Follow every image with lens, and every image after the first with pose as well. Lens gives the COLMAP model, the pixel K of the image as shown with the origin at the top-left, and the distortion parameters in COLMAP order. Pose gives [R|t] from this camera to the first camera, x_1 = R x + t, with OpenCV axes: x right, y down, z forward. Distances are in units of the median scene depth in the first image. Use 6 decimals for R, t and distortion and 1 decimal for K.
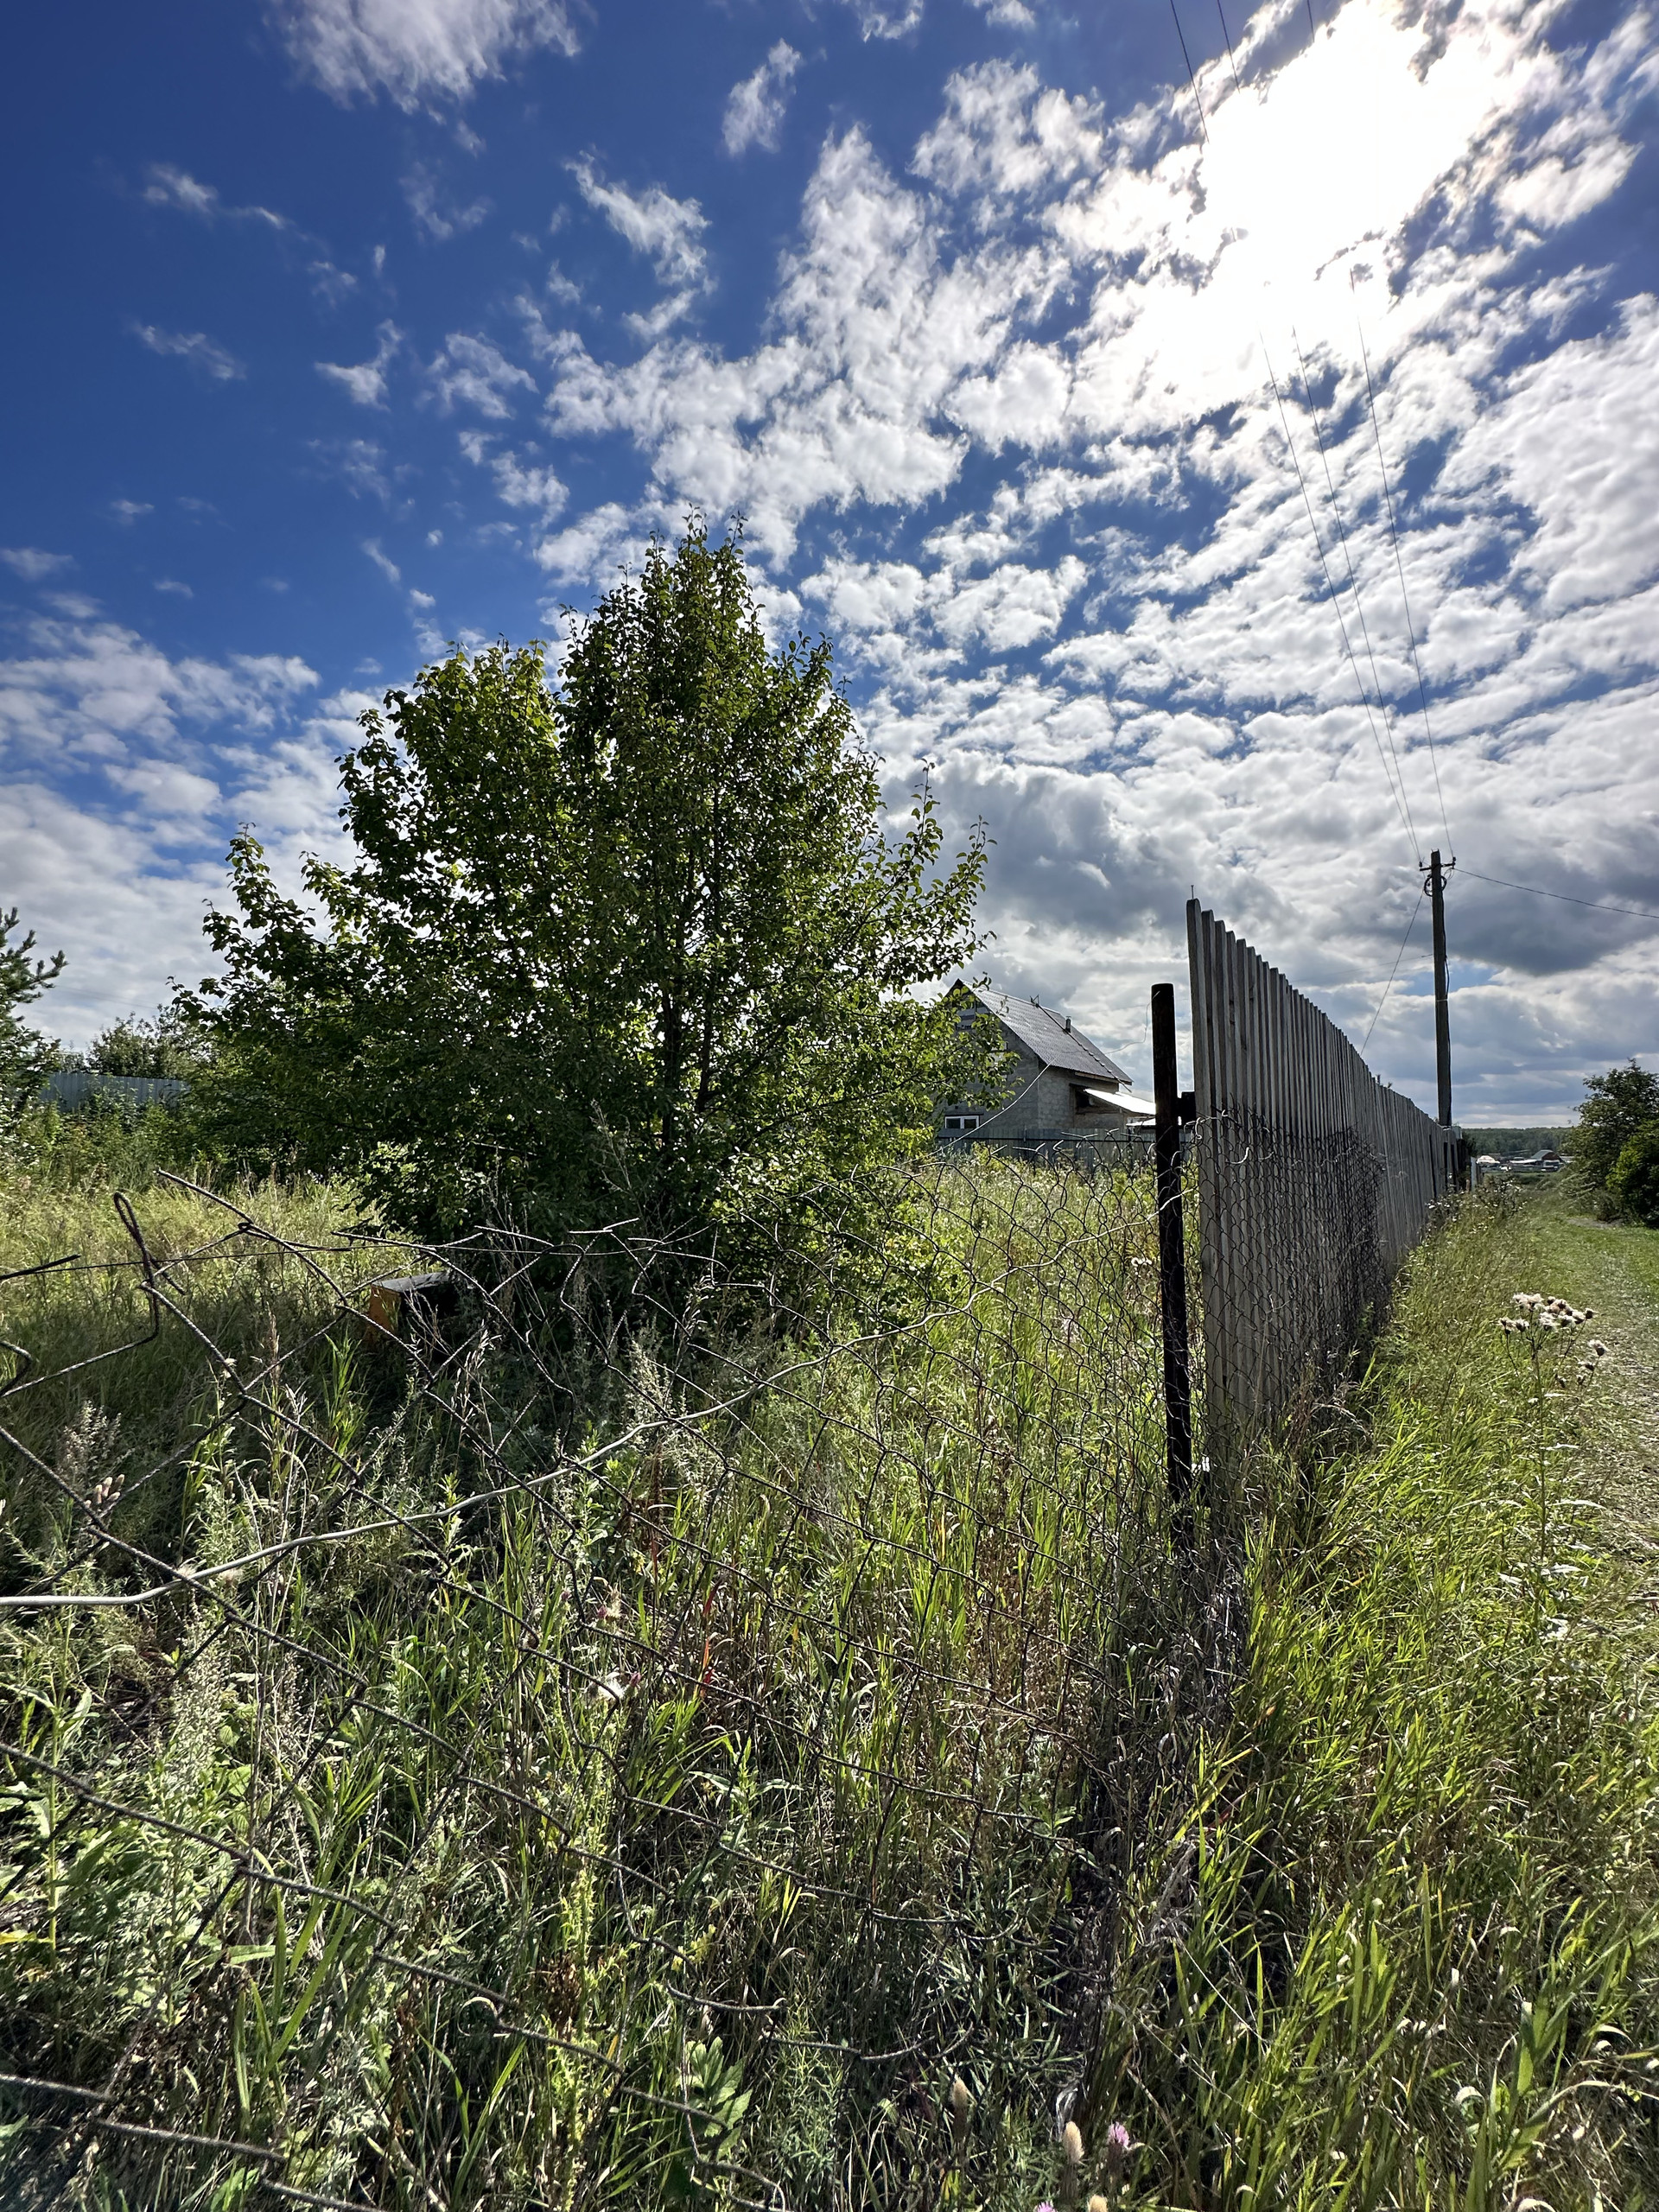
lens RADIAL K [[881.0, 0, 829.5], [0, 881.0, 1106.0], [0, 0, 1]] dist [0.000462, -0.000292]
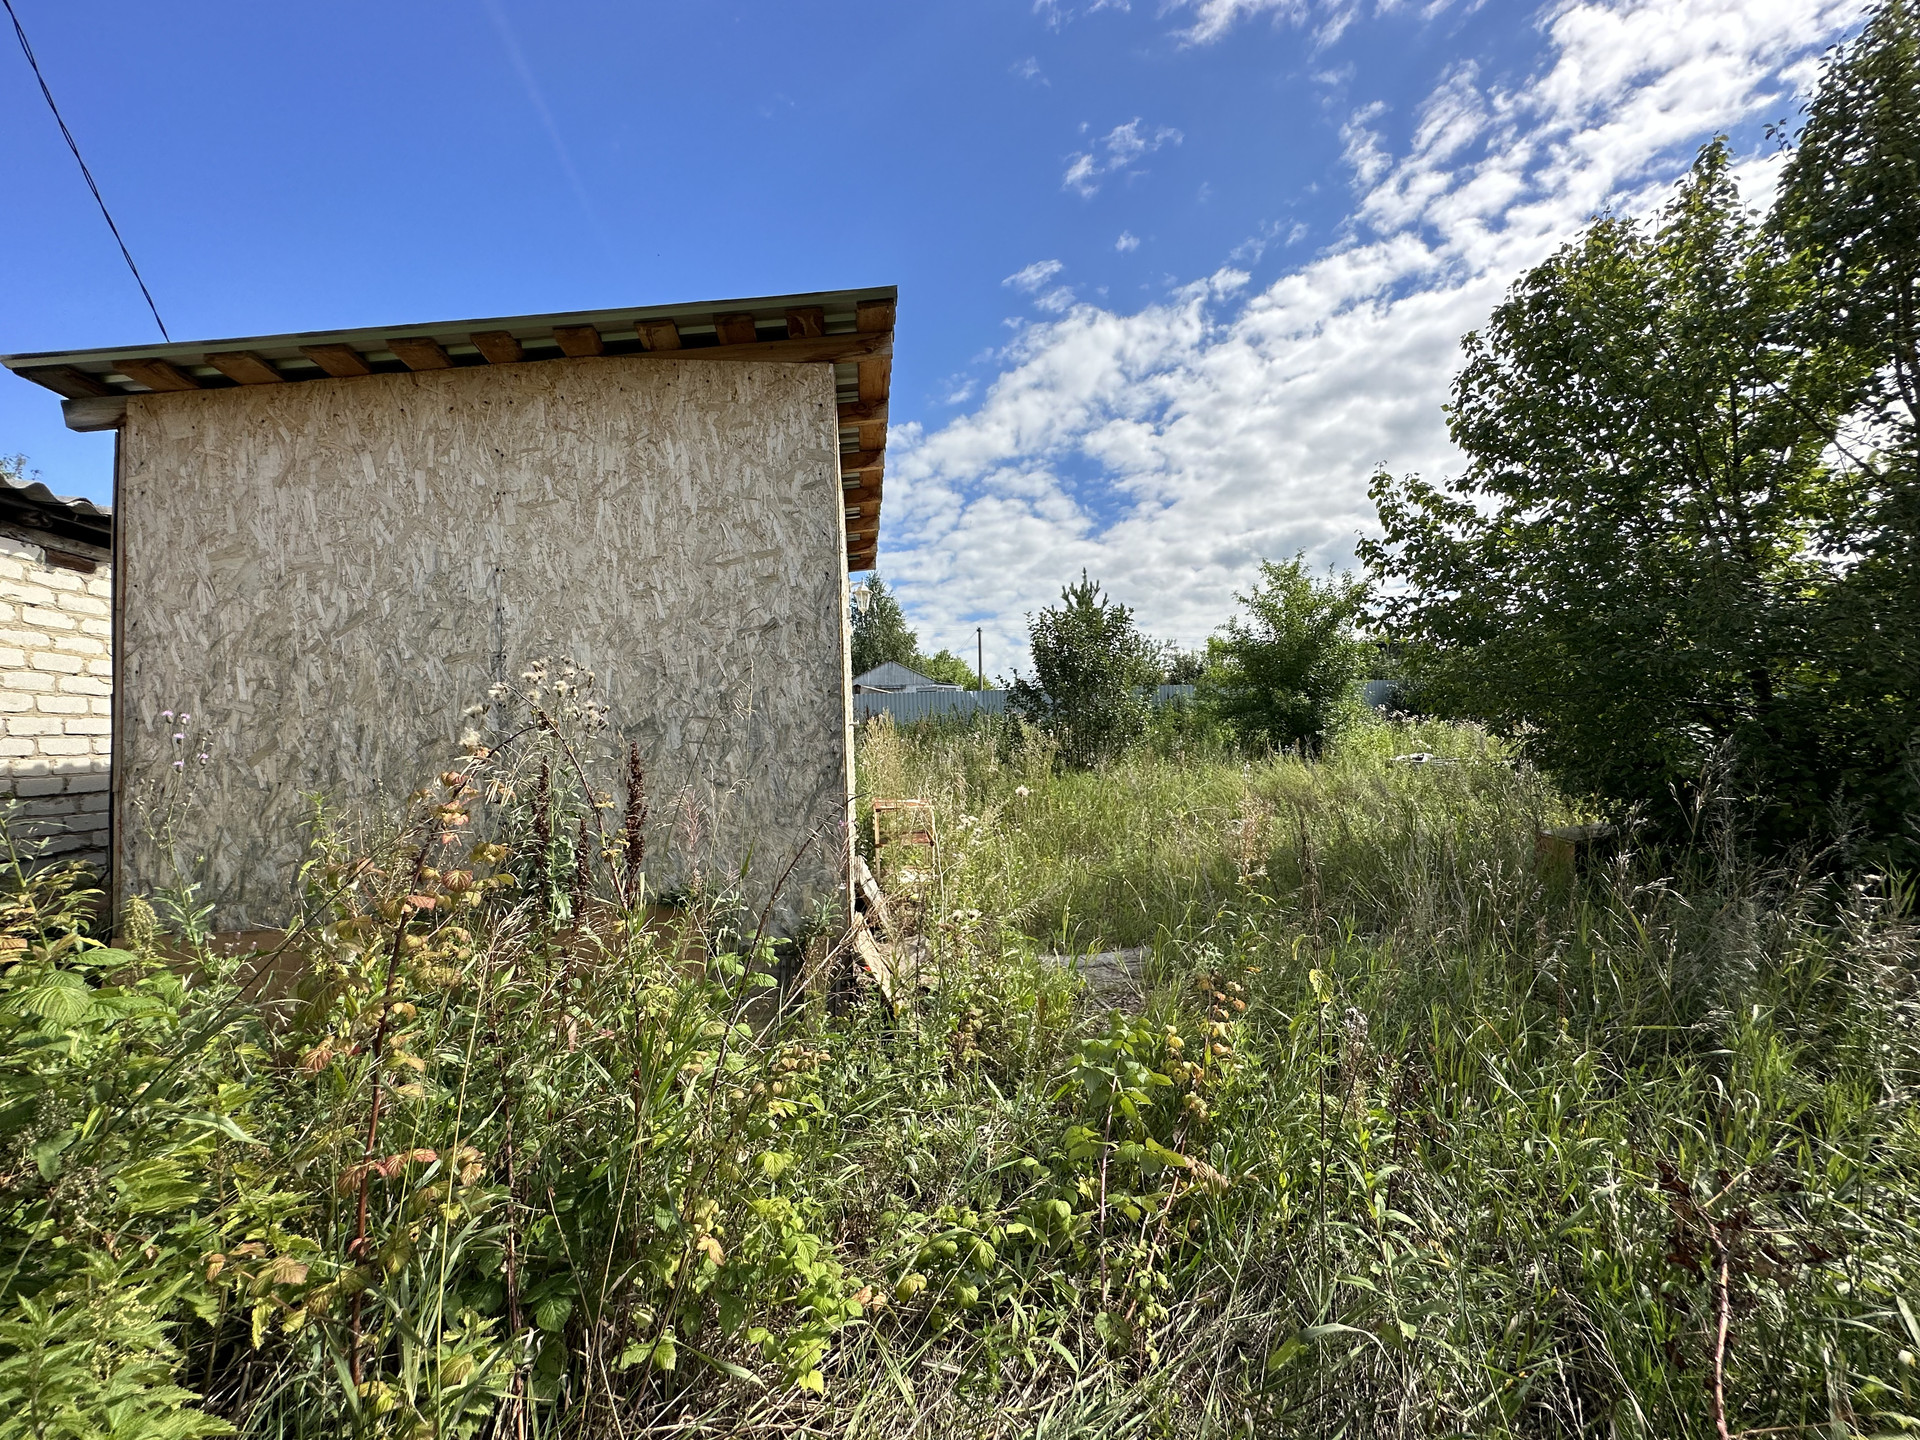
lens RADIAL K [[764.7, 0, 960.0], [0, 764.7, 720.0], [0, 0, 1]] dist [0.000462, -0.000292]
pose [[0.677922, -0.060462, -0.732643, -0.275307], [0.087126, 0.996196, -0.001593, -0.004582], [0.729952, -0.062752, 0.680611, -0.193240]]
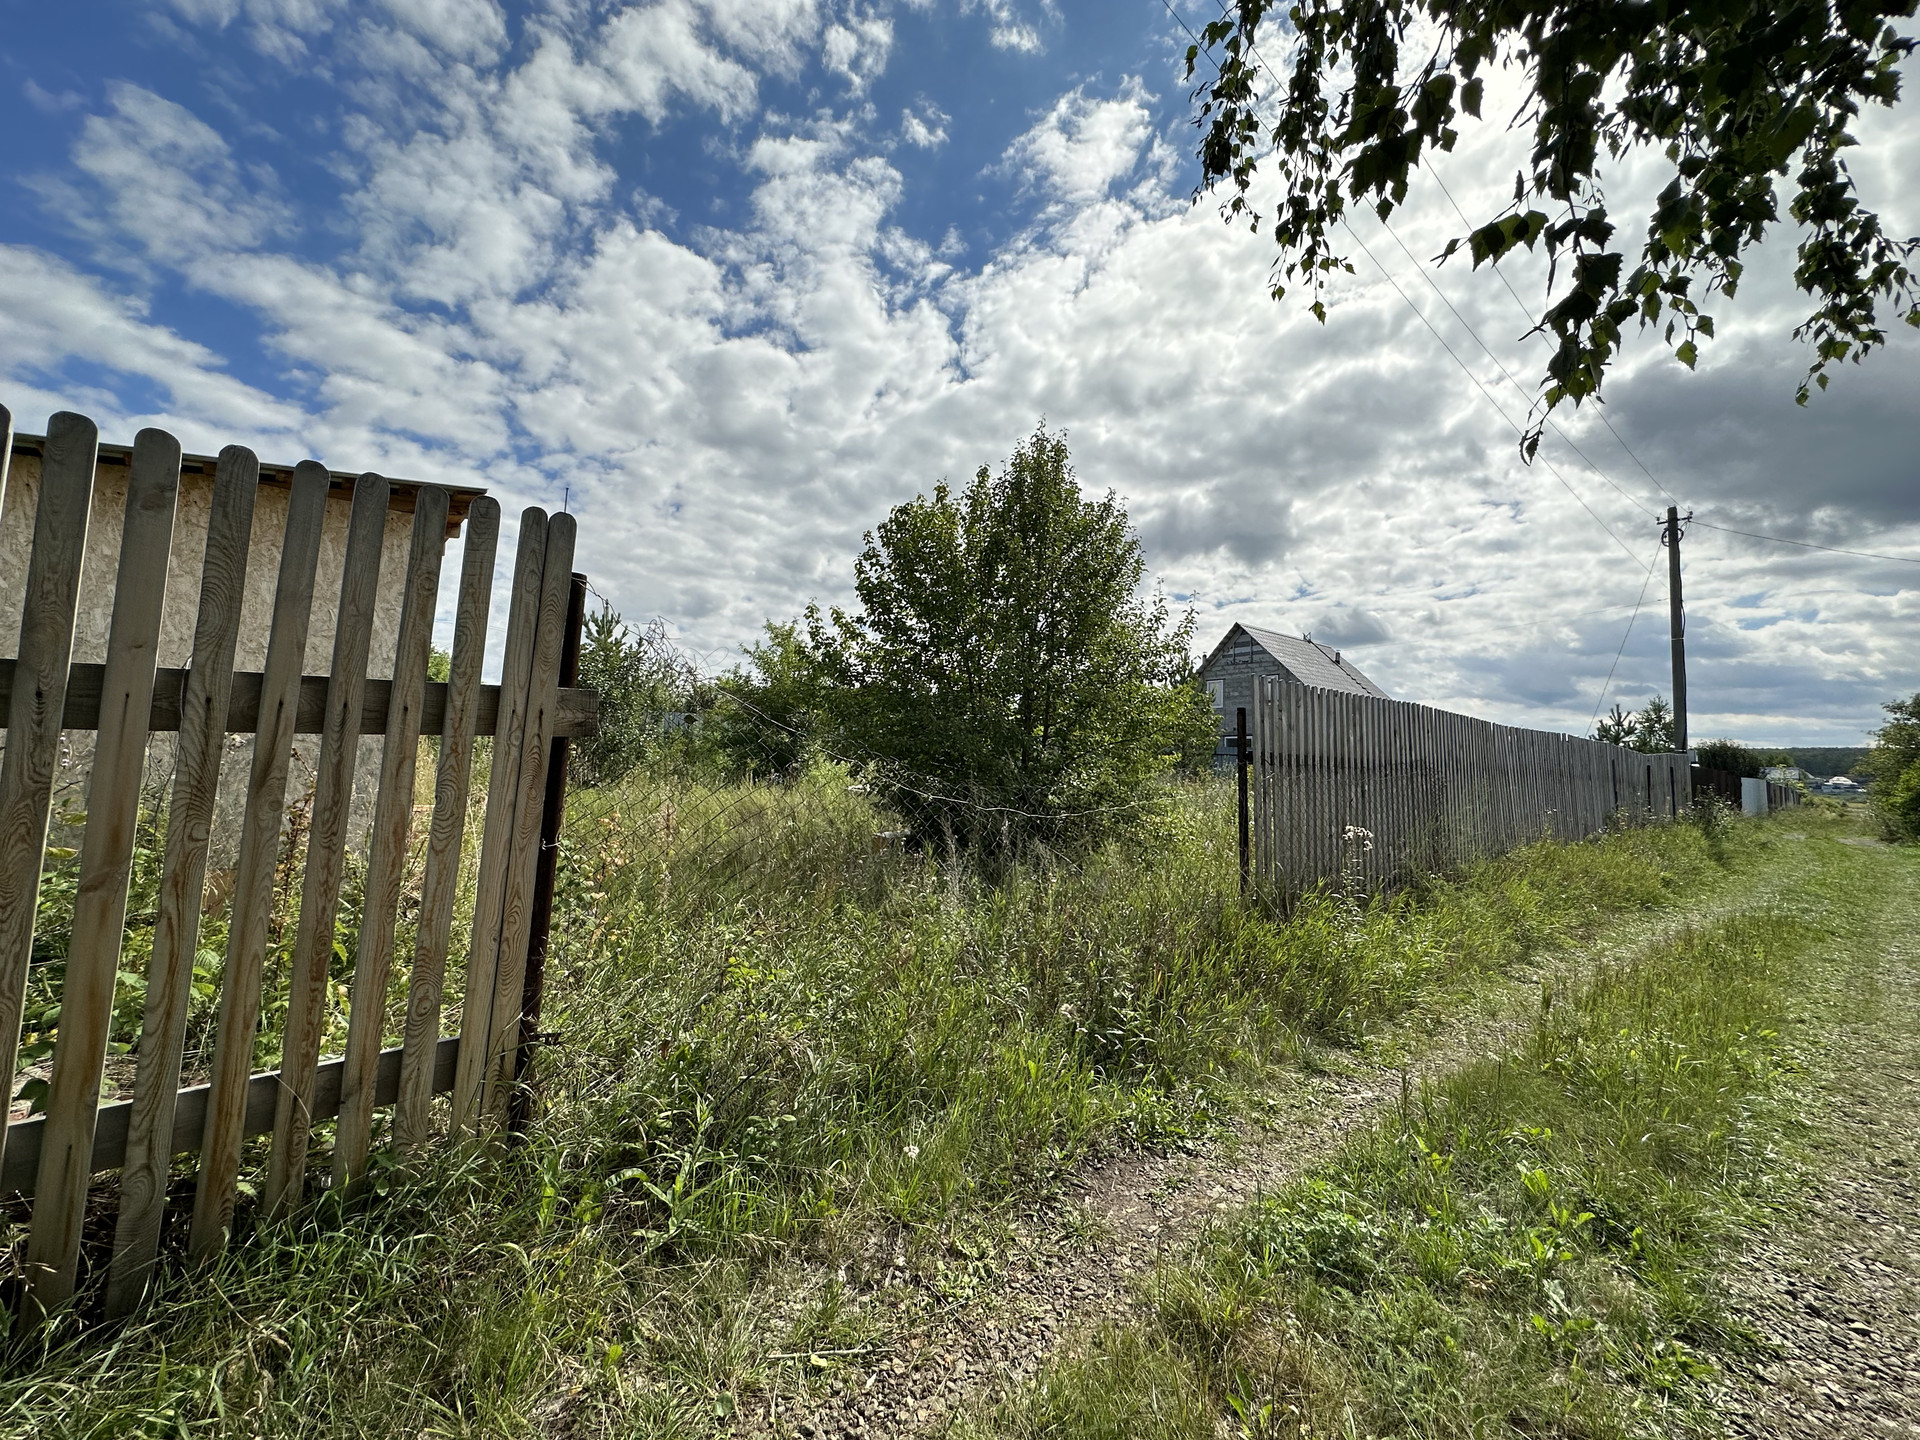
lens RADIAL K [[764.7, 0, 960.0], [0, 764.7, 720.0], [0, 0, 1]] dist [0.000462, -0.000292]
pose [[0.976283, 0.000493, -0.216496, 0.028642], [-0.001267, 0.999993, -0.003437, -0.039890], [0.216493, 0.003630, 0.976277, -0.564062]]
